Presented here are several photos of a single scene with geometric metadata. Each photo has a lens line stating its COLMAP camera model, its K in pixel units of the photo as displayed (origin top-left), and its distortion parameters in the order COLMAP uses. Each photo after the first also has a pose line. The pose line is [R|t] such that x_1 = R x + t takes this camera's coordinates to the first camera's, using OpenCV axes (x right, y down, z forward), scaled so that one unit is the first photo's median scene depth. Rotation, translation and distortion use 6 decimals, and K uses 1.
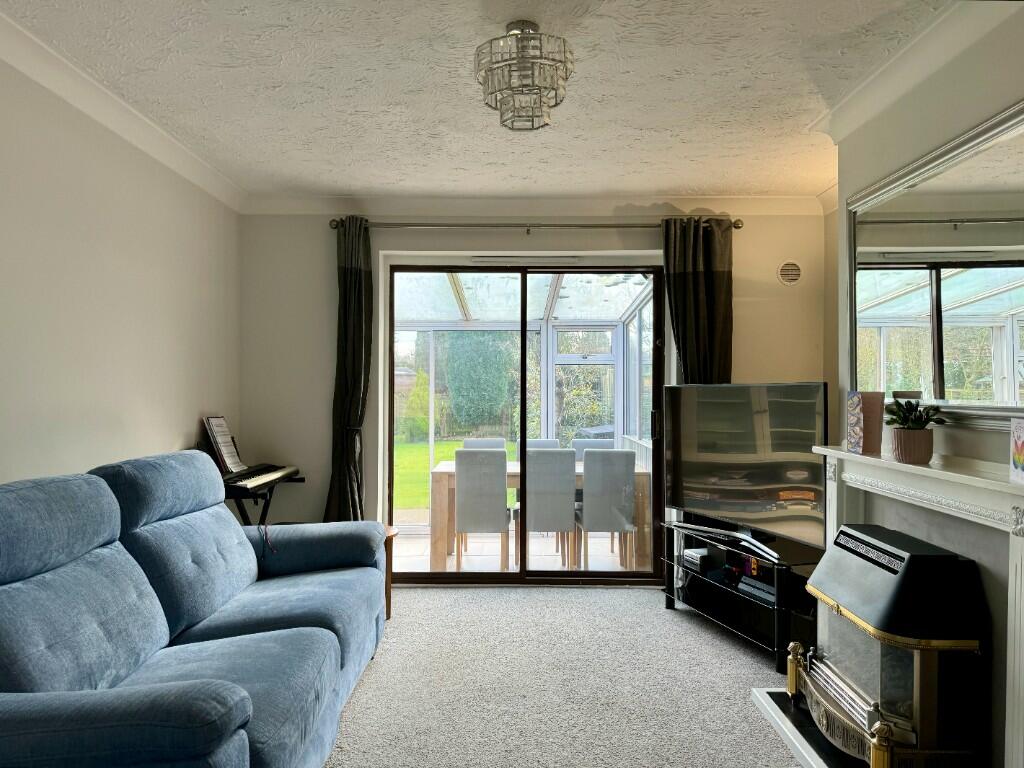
lens RADIAL K [[721.4, 0, 512.0], [0, 721.4, 384.0], [0, 0, 1]] dist [0.065068, -0.087517]
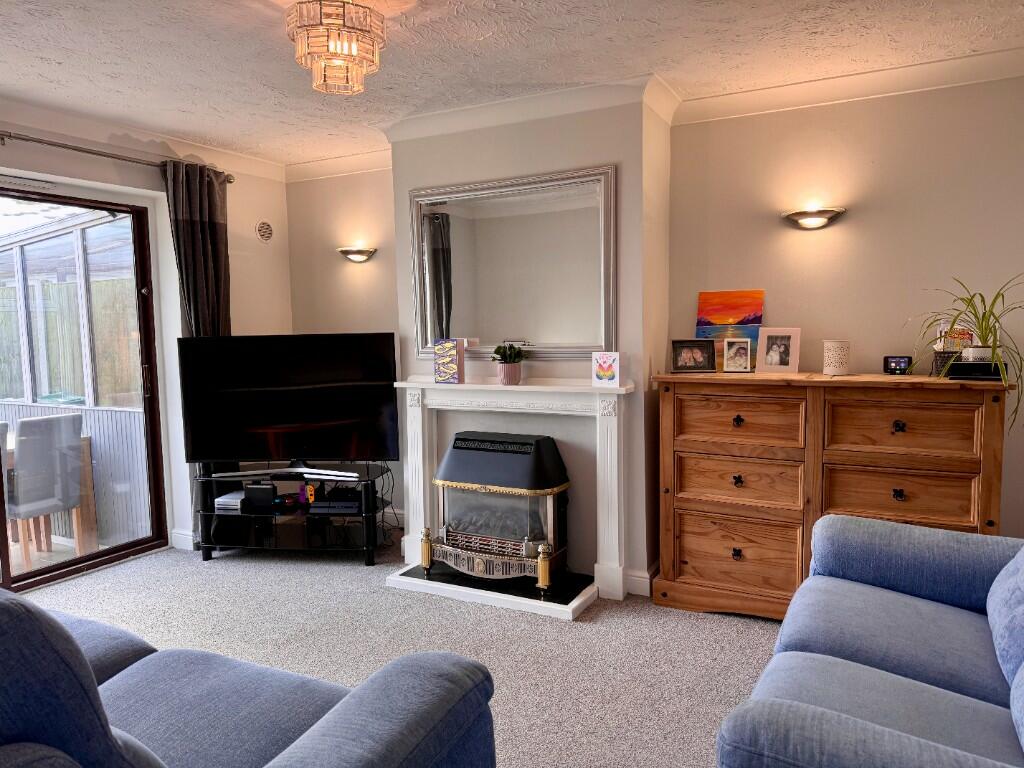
lens RADIAL K [[721.4, 0, 512.0], [0, 721.4, 384.0], [0, 0, 1]] dist [0.065068, -0.087517]
pose [[0.459266, -0.089719, 0.883756, -0.447925], [0.019226, 0.995657, 0.091088, -0.016990], [-0.888091, -0.024842, 0.458996, 0.166575]]
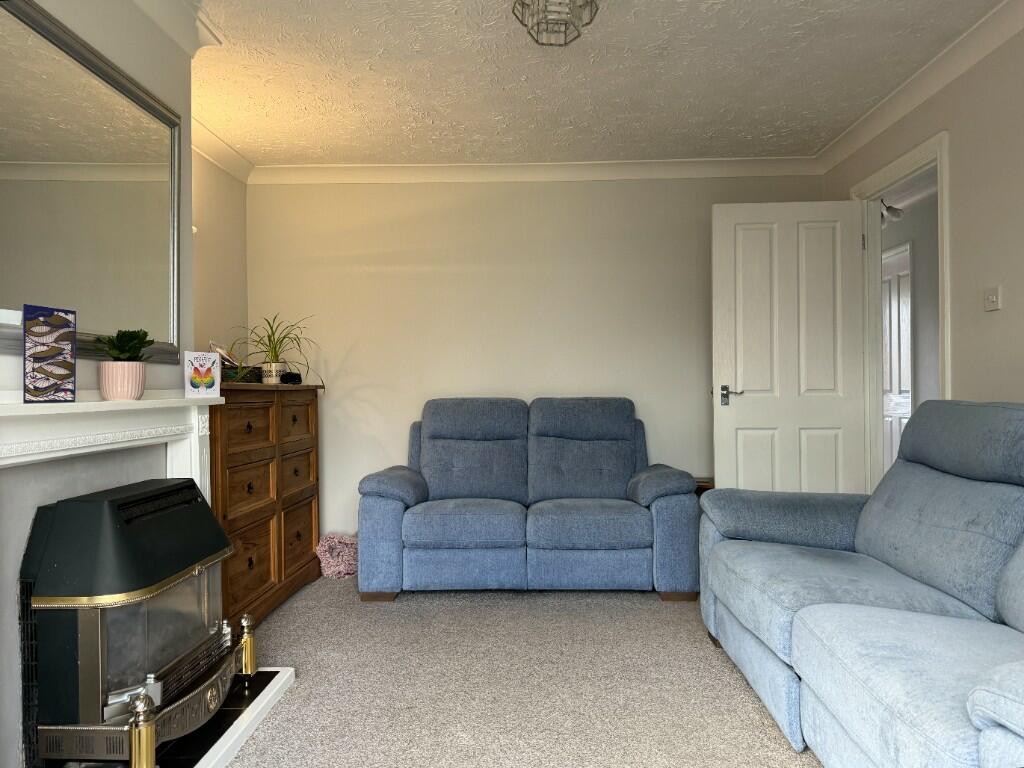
lens RADIAL K [[721.4, 0, 512.0], [0, 721.4, 384.0], [0, 0, 1]] dist [0.065068, -0.087517]
pose [[-0.999630, 0.004521, 0.026811, 0.029629], [0.004282, 0.999951, -0.008935, 0.056967], [-0.026850, -0.008817, -0.999601, 1.064259]]
